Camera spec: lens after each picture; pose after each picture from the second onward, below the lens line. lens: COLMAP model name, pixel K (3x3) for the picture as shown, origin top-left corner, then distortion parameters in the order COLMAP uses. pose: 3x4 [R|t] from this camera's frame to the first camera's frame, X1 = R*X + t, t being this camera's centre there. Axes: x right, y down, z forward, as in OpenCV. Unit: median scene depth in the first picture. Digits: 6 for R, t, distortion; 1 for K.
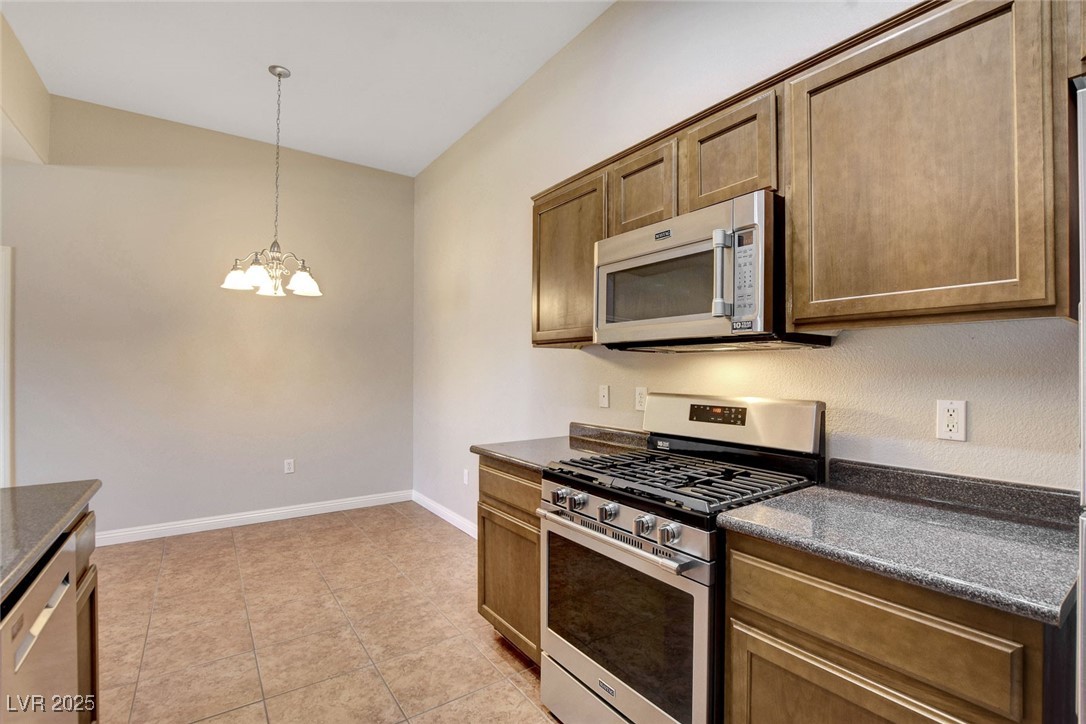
lens RADIAL K [[497.3, 0, 563.1], [0, 497.3, 363.1], [0, 0, 1]] dist [-0.027247, 0.001961]
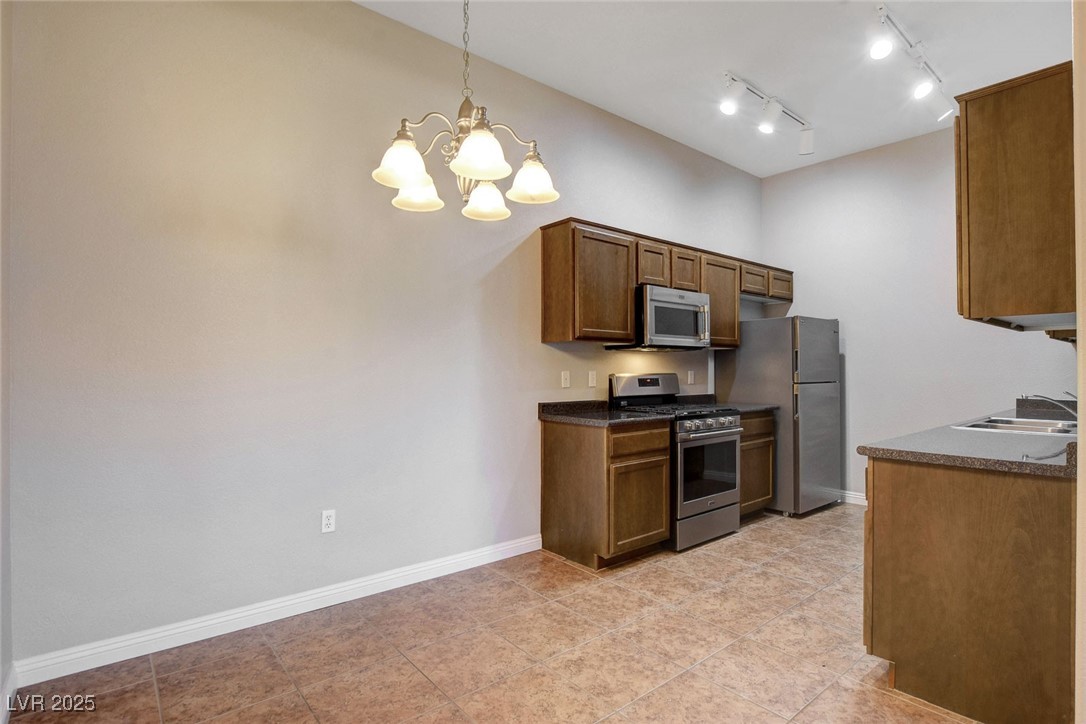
lens RADIAL K [[534.2, 0, 543.7], [0, 534.2, 366.6], [0, 0, 1]] dist [-0.021860, 0.001073]
pose [[-0.055030, 0.004711, 0.998474, -1.140701], [-0.011420, 0.999920, -0.005347, 0.033912], [-0.998419, -0.011696, -0.054972, 0.953593]]
